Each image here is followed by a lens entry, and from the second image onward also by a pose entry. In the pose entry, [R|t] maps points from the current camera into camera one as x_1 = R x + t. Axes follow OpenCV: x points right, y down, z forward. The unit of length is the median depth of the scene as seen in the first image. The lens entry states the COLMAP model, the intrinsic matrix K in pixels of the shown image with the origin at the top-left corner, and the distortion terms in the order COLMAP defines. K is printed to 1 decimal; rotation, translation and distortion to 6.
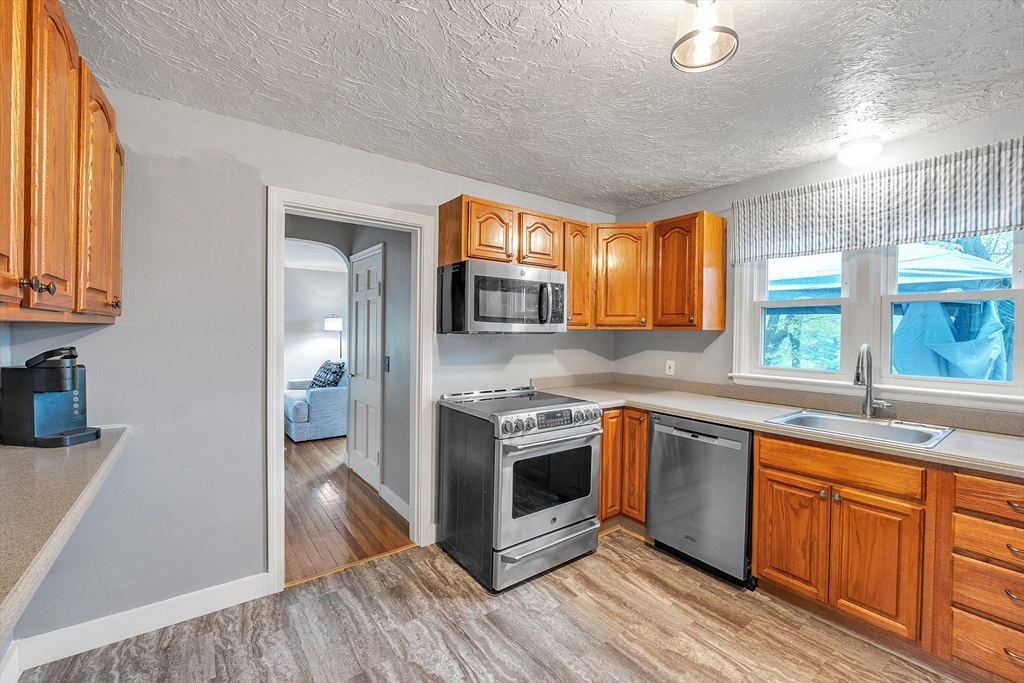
lens RADIAL K [[429.3, 0, 515.6], [0, 429.3, 337.7], [0, 0, 1]] dist [-0.011184, -0.000053]
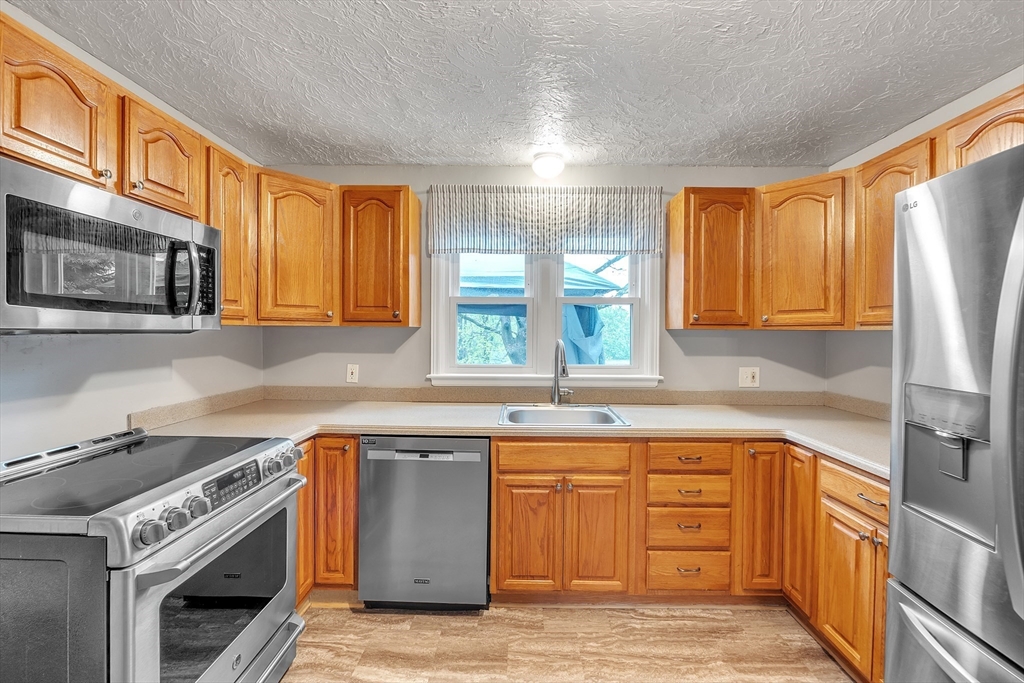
lens RADIAL K [[429.3, 0, 515.6], [0, 429.3, 337.7], [0, 0, 1]] dist [-0.011184, -0.000053]
pose [[0.607550, -0.018020, 0.794077, -0.122497], [0.011822, 0.999837, 0.013644, -0.005953], [-0.794194, 0.001098, 0.607664, 0.356392]]
